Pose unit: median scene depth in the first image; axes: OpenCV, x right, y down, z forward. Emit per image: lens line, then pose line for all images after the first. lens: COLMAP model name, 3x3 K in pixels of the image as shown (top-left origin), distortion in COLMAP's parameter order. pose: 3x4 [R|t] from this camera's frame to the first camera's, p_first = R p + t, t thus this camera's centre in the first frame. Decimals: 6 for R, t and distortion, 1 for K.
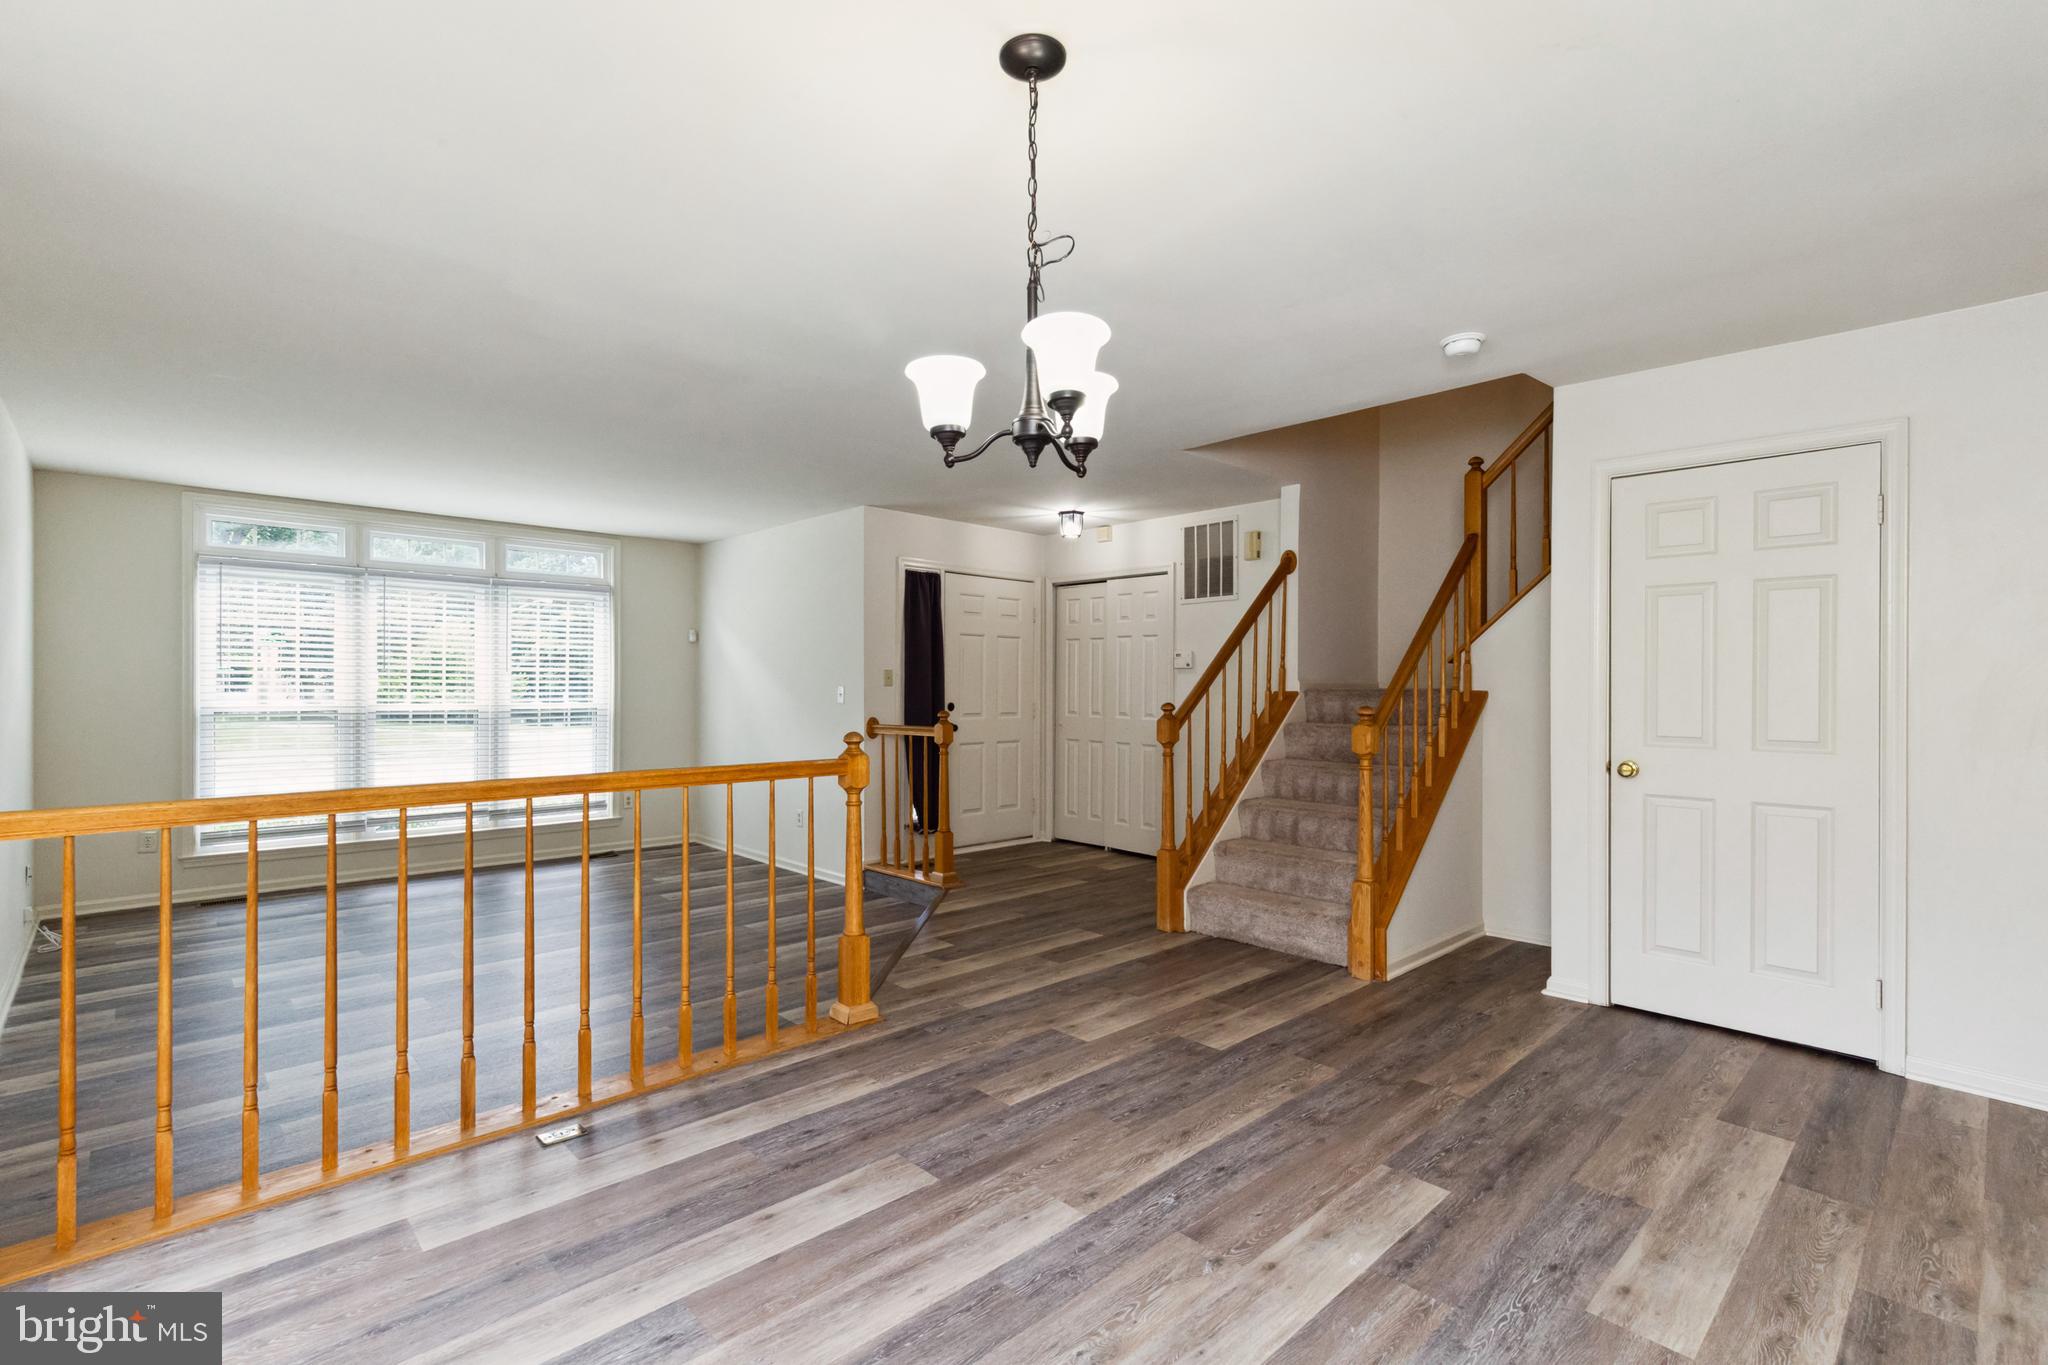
lens RADIAL K [[934.5, 0, 1024.7], [0, 934.5, 696.6], [0, 0, 1]] dist [0.003594, 0.000210]
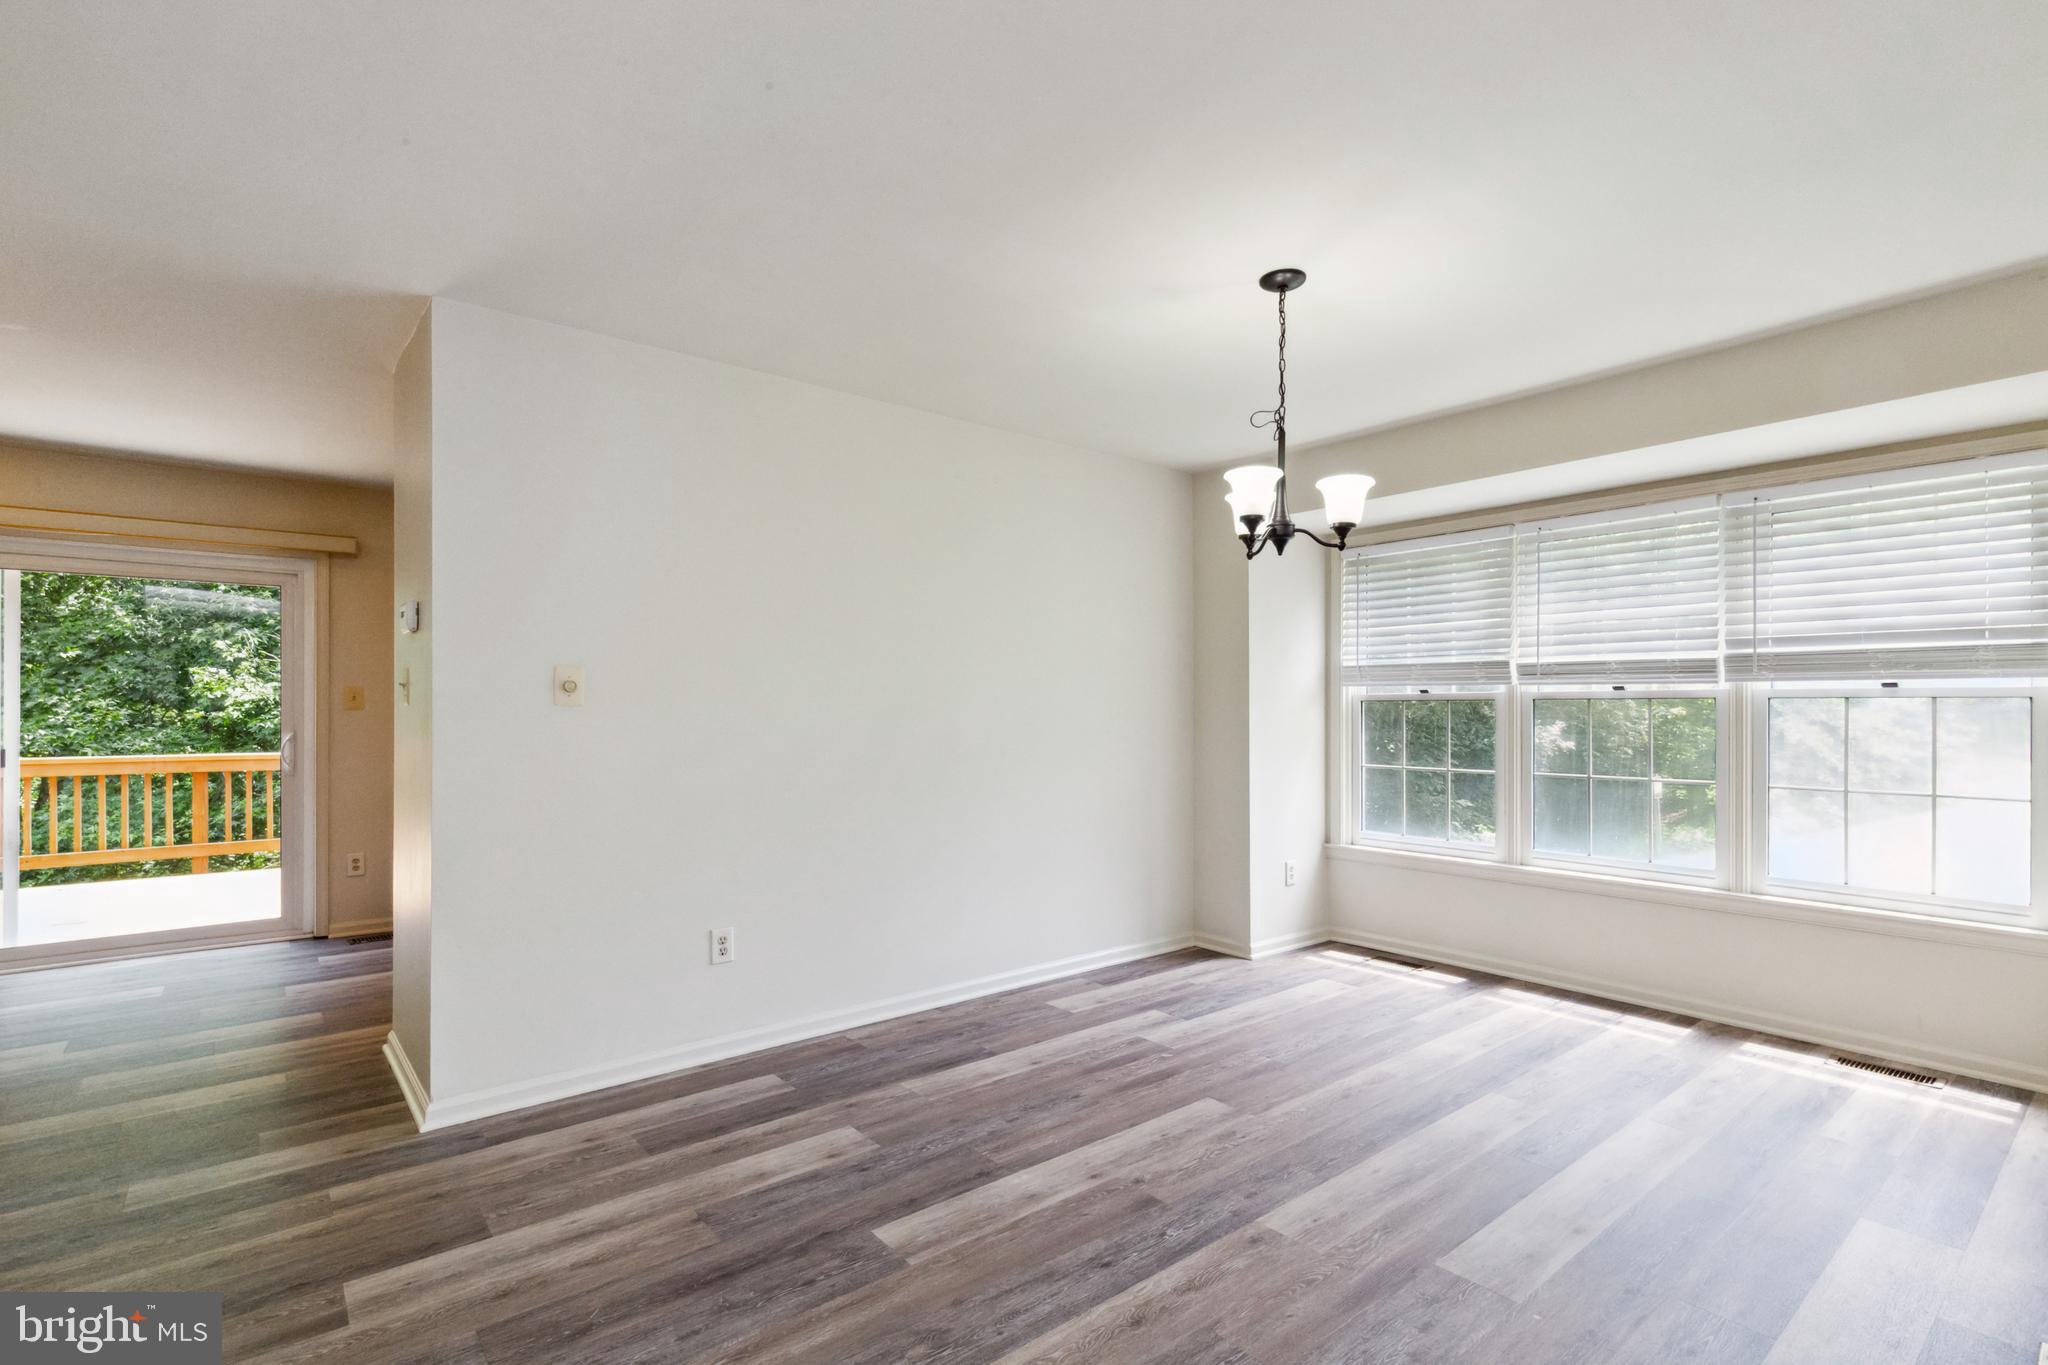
lens RADIAL K [[934.5, 0, 1019.8], [0, 934.5, 697.2], [0, 0, 1]] dist [0.003594, 0.000210]
pose [[-0.996893, -0.006806, 0.078473, 0.256183], [-0.007027, 0.999972, -0.002545, -0.011236], [-0.078453, -0.003088, -0.996913, 2.119432]]
